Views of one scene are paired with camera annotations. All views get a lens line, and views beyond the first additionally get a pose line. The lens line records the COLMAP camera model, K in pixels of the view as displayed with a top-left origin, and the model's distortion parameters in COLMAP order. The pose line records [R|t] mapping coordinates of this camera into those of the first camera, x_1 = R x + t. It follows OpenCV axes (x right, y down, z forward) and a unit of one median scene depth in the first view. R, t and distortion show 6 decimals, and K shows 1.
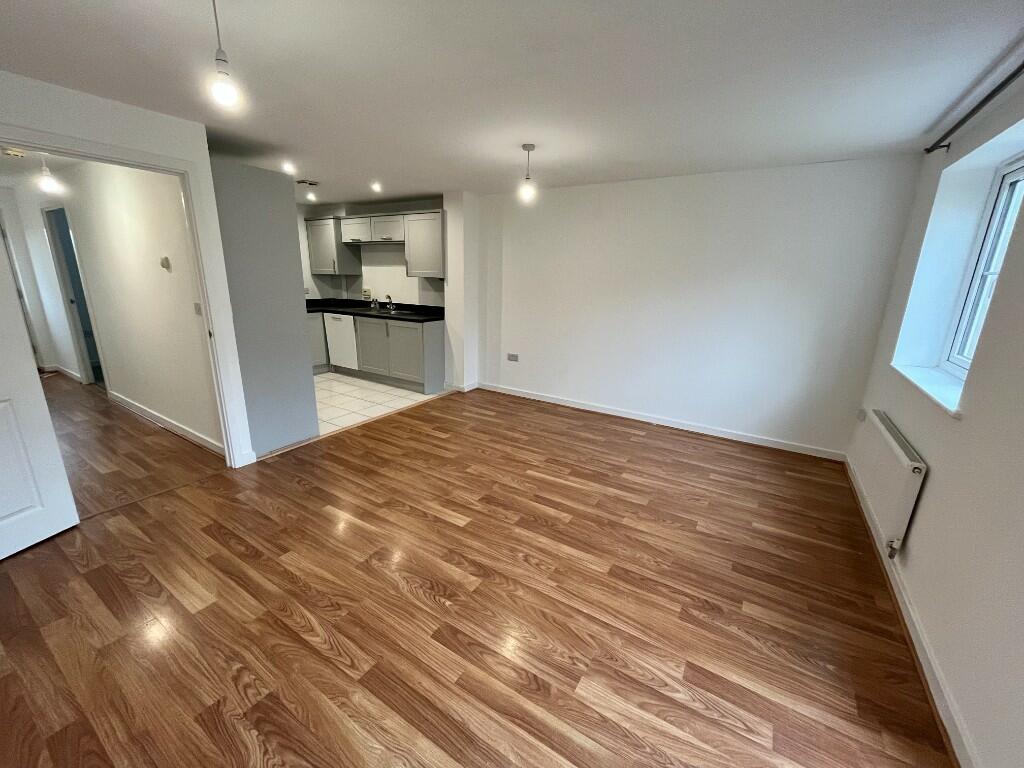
lens RADIAL K [[412.4, 0, 507.4], [0, 412.4, 385.6], [0, 0, 1]] dist [-0.001102, -0.000258]
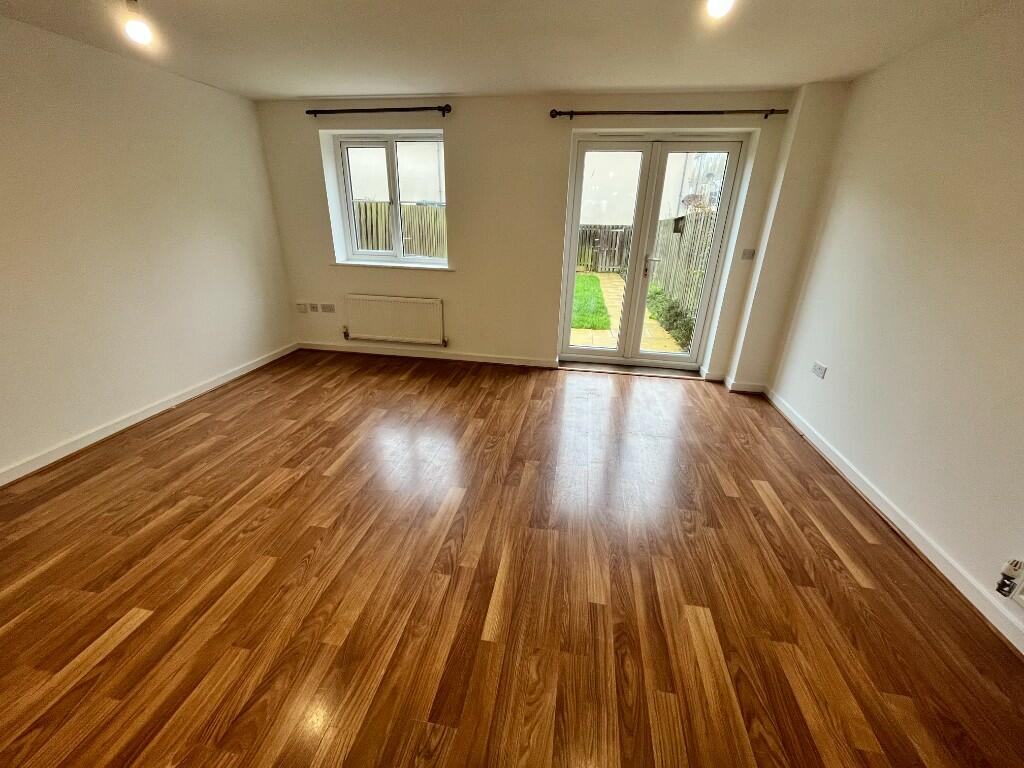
lens RADIAL K [[412.4, 0, 508.3], [0, 412.4, 380.1], [0, 0, 1]] dist [-0.001102, -0.000258]
pose [[-0.380681, -0.374966, 0.845271, -0.636427], [0.212149, 0.854300, 0.474515, -0.227565], [-0.900042, 0.359962, -0.245667, 0.779572]]
